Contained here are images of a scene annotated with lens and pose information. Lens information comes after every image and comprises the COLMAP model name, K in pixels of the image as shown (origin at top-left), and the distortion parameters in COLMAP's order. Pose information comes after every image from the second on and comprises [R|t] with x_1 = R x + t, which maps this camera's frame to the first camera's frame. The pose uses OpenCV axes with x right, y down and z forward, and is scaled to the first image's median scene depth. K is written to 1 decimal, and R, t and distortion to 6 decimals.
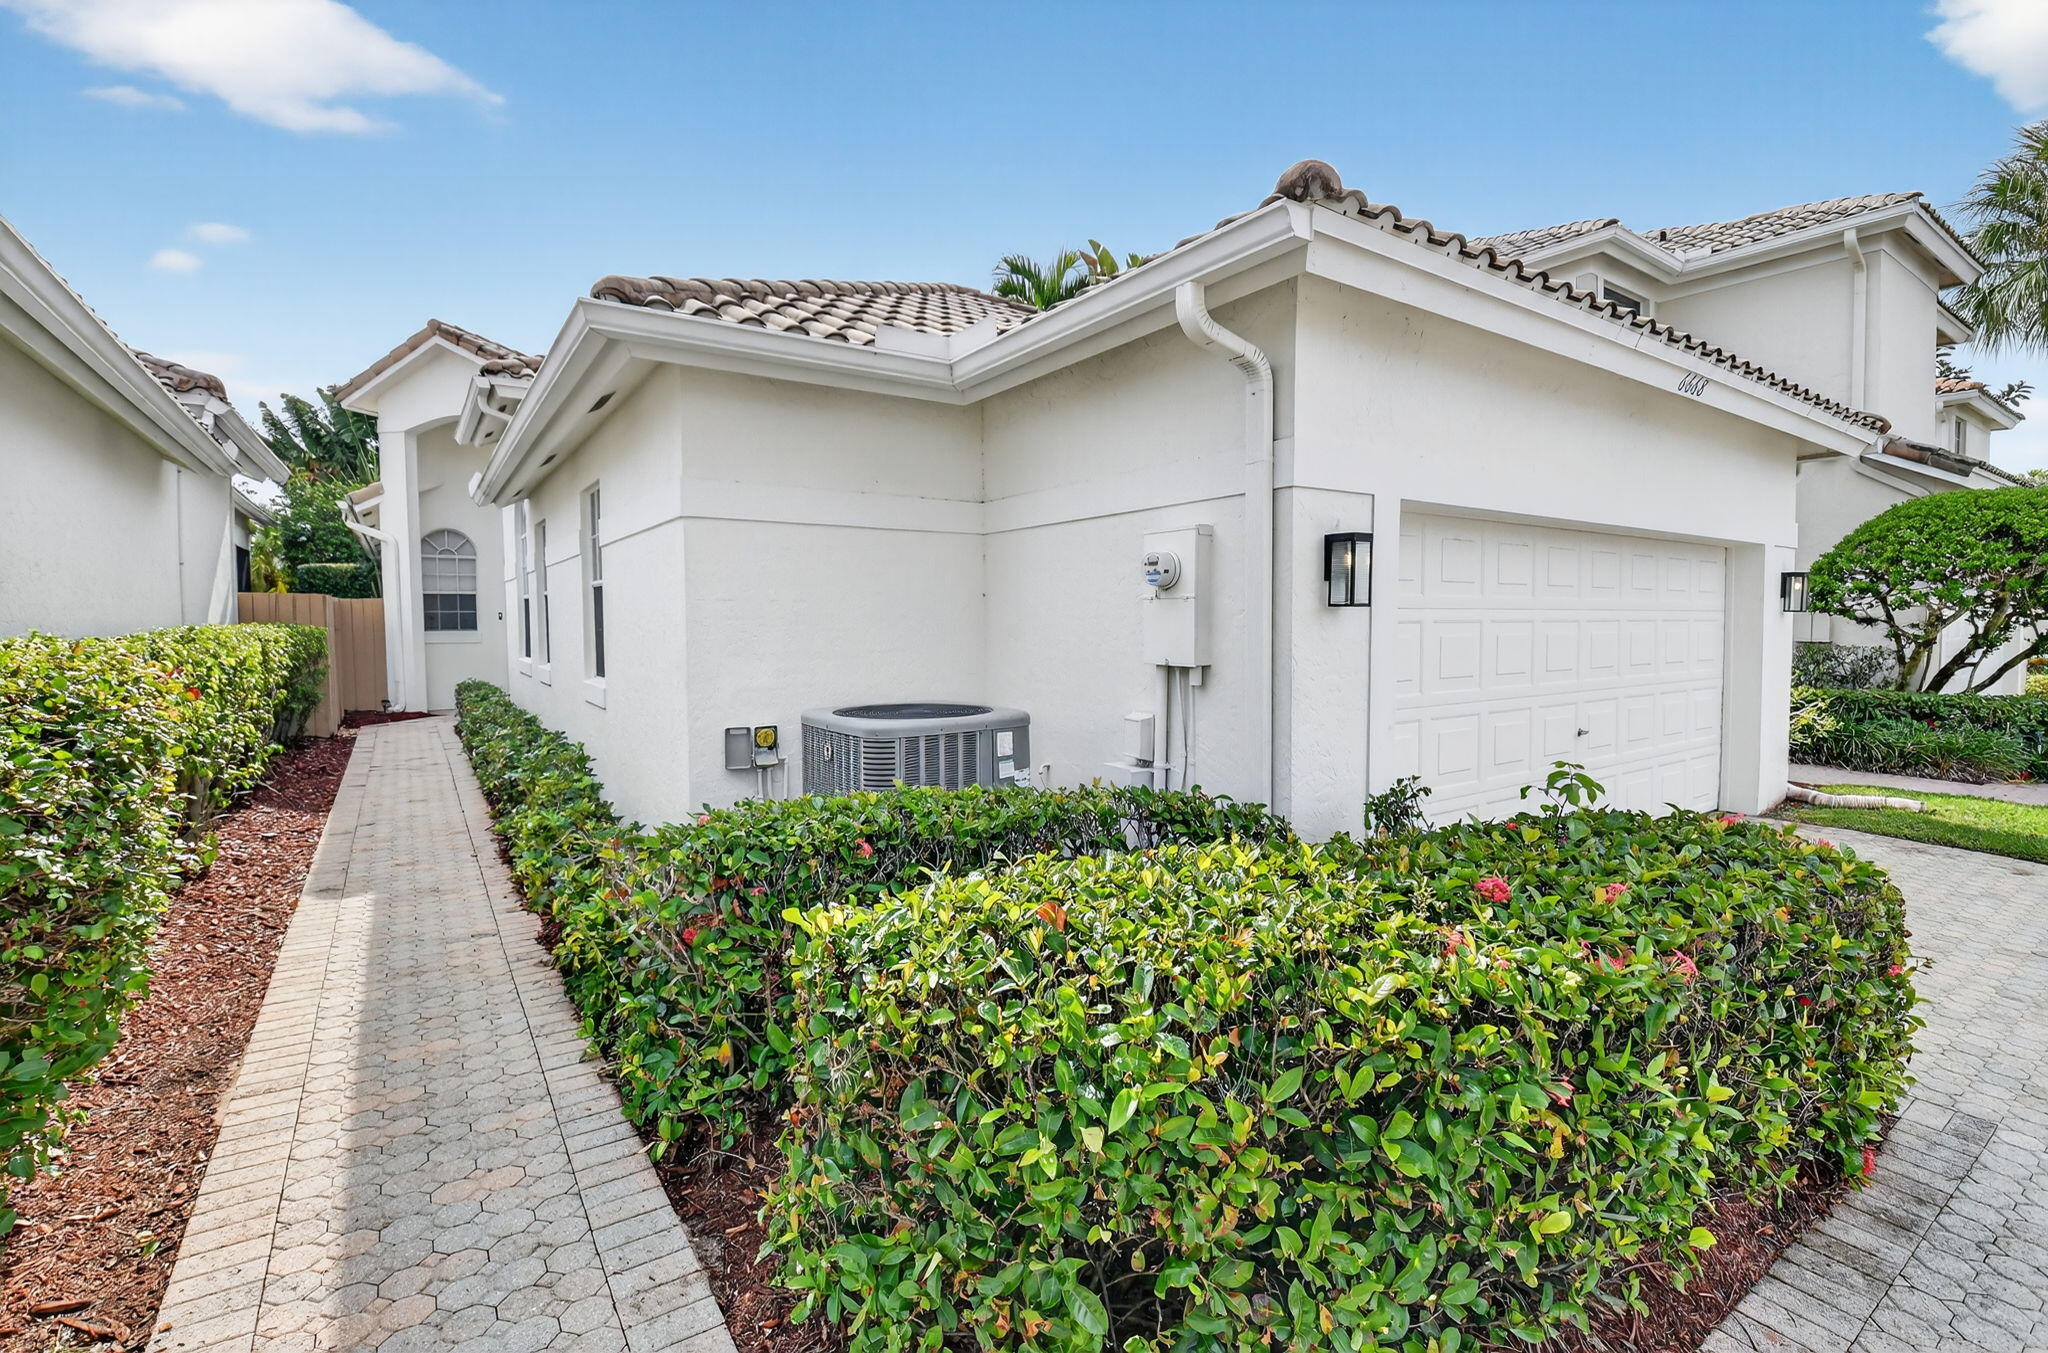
lens RADIAL K [[926.2, 0, 1024.0], [0, 926.2, 676.5], [0, 0, 1]] dist [-0.017568, -0.000532]
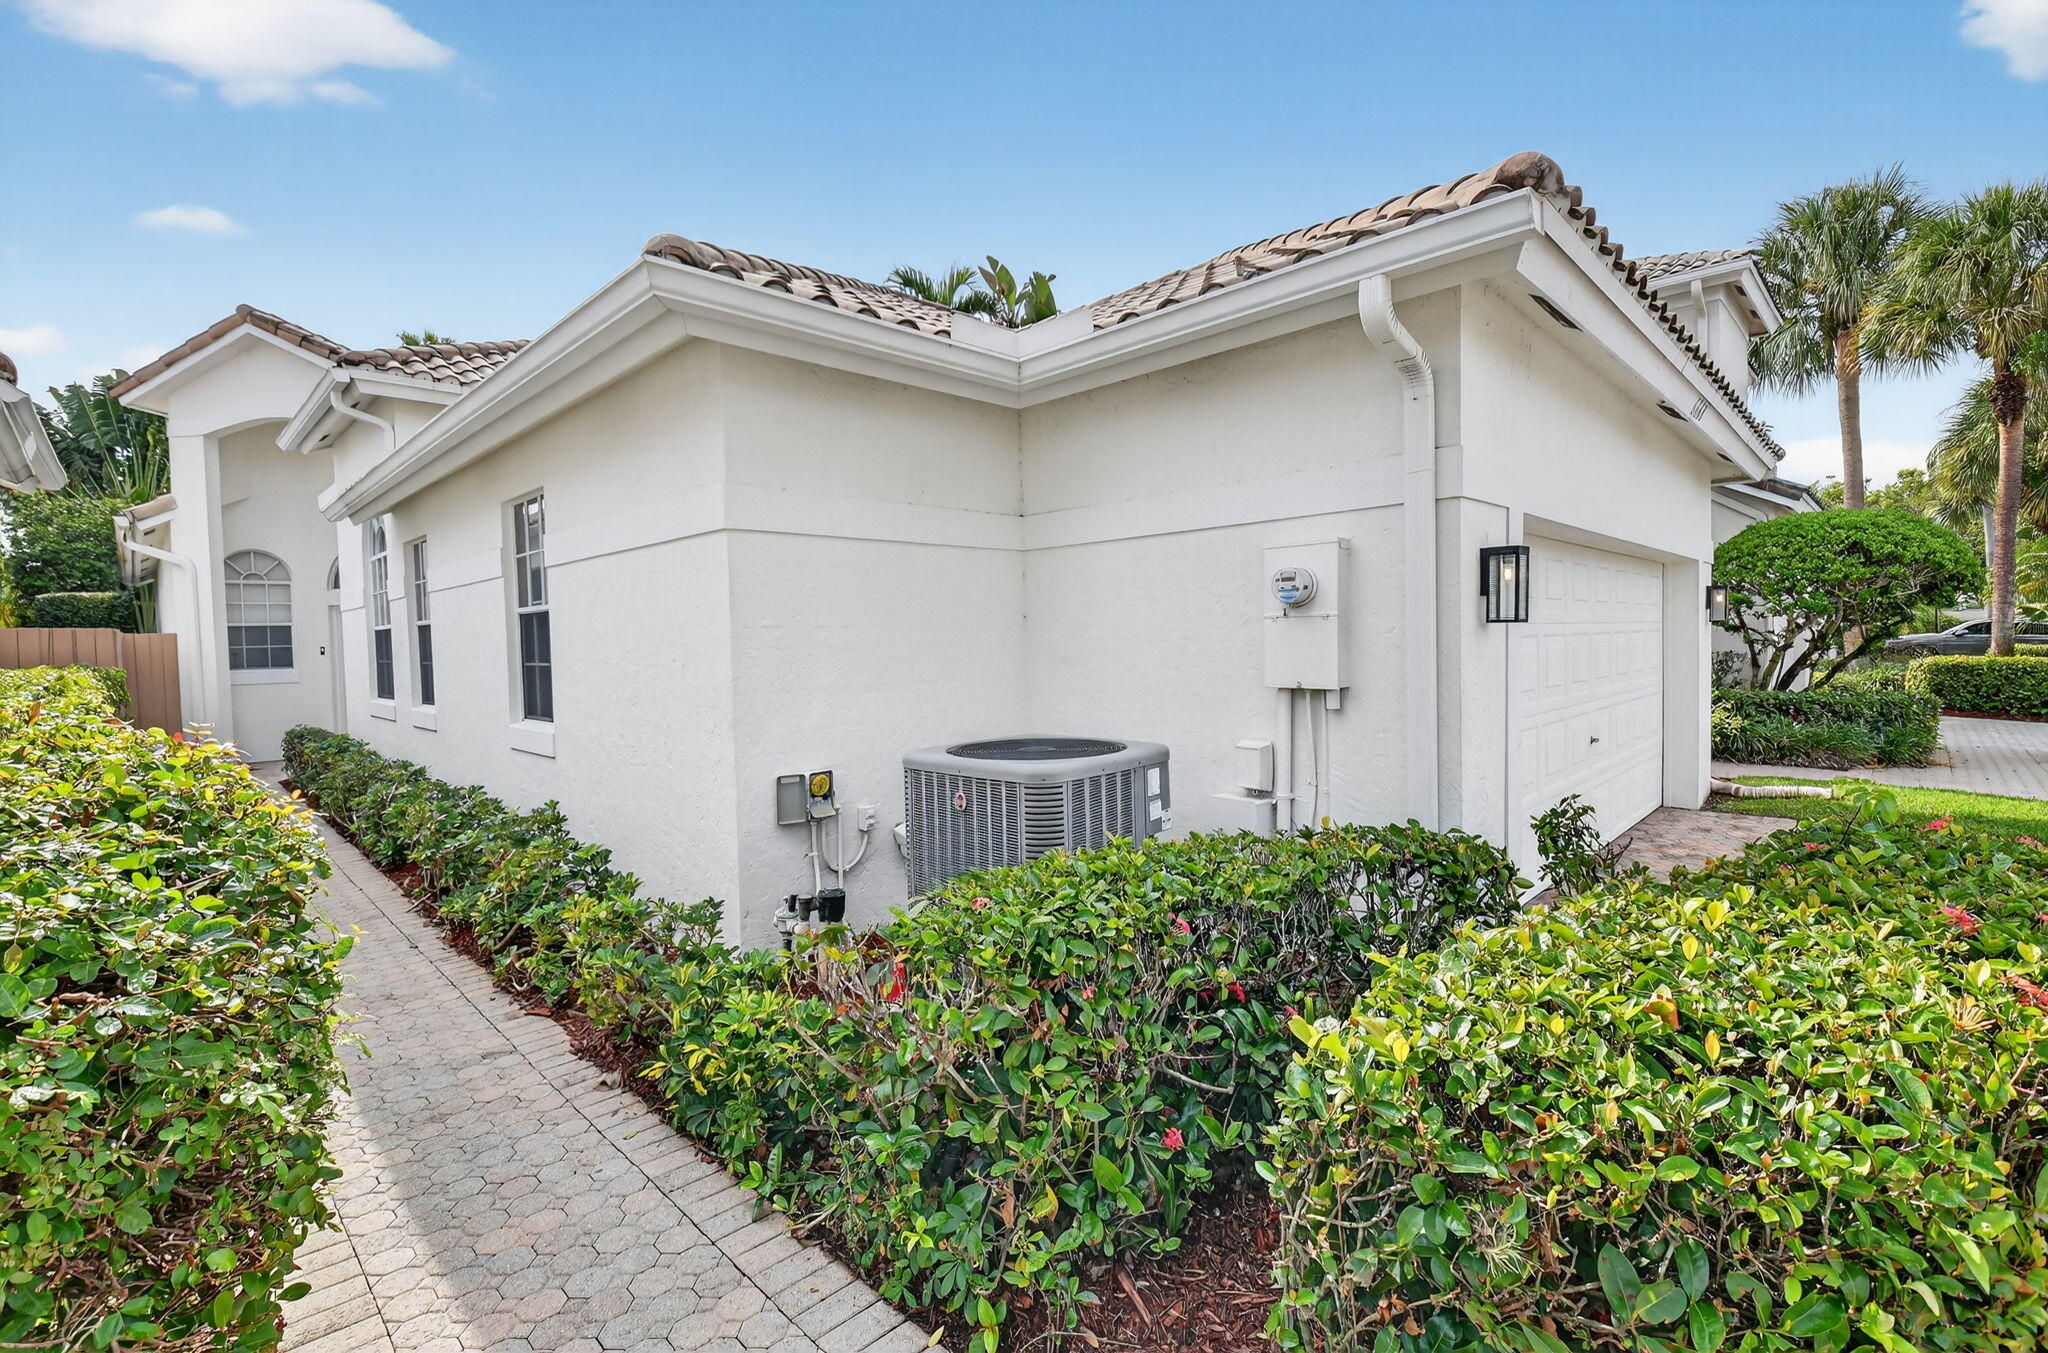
lens RADIAL K [[919.1, 0, 1024.0], [0, 919.1, 681.4], [0, 0, 1]] dist [-0.018205, -0.000034]
pose [[0.982175, -0.027592, 0.185934, -0.174761], [0.030807, 0.999421, -0.014425, -0.008621], [-0.185428, 0.019896, 0.982456, 0.085479]]
